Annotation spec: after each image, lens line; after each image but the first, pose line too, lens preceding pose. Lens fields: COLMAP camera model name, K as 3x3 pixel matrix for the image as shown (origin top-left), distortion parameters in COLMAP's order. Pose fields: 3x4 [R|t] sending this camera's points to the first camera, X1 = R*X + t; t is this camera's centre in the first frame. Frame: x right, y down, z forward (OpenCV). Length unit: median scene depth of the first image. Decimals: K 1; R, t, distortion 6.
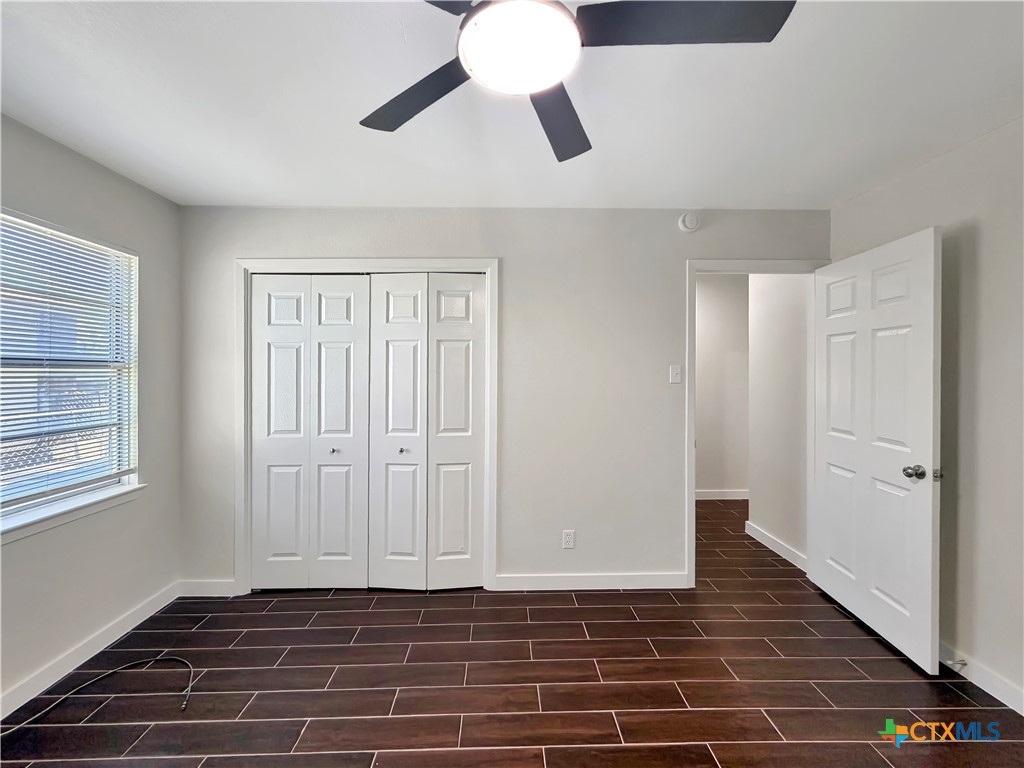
lens RADIAL K [[421.2, 0, 510.2], [0, 421.2, 376.7], [0, 0, 1]] dist [0.011882, -0.000417]
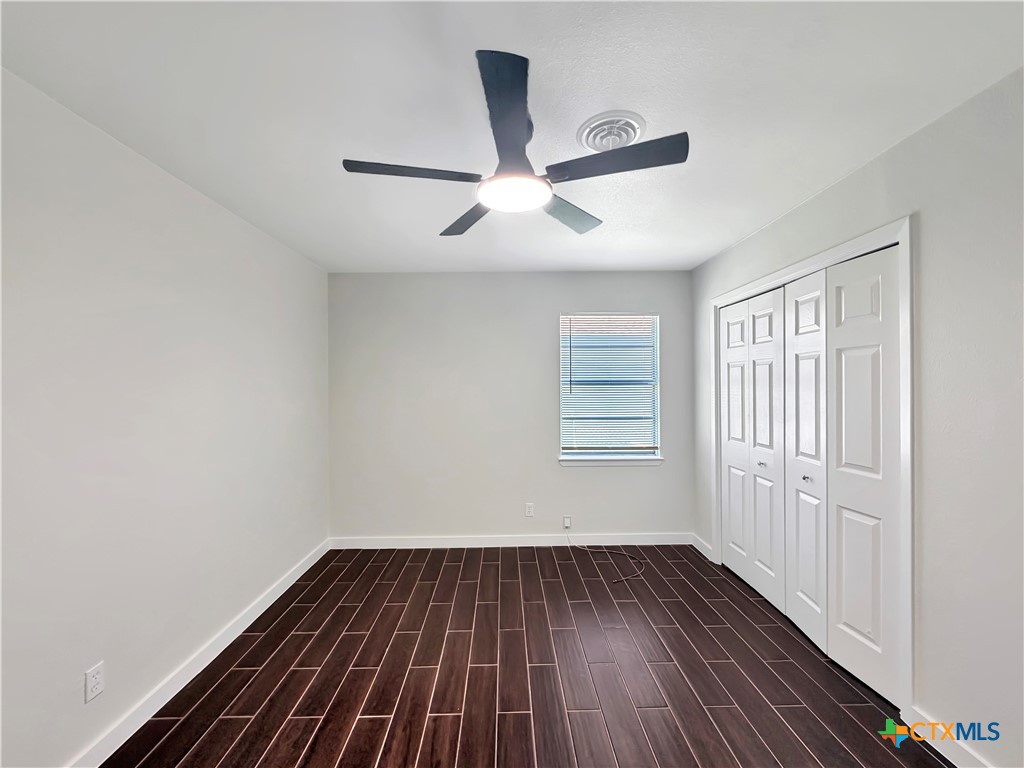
lens RADIAL K [[421.2, 0, 508.9], [0, 421.2, 384.8], [0, 0, 1]] dist [0.011882, -0.000417]
pose [[-0.005227, 0.003195, -0.999981, 0.628834], [-0.005298, 0.999981, 0.003222, -0.018967], [0.999972, 0.005315, -0.005210, 0.384145]]
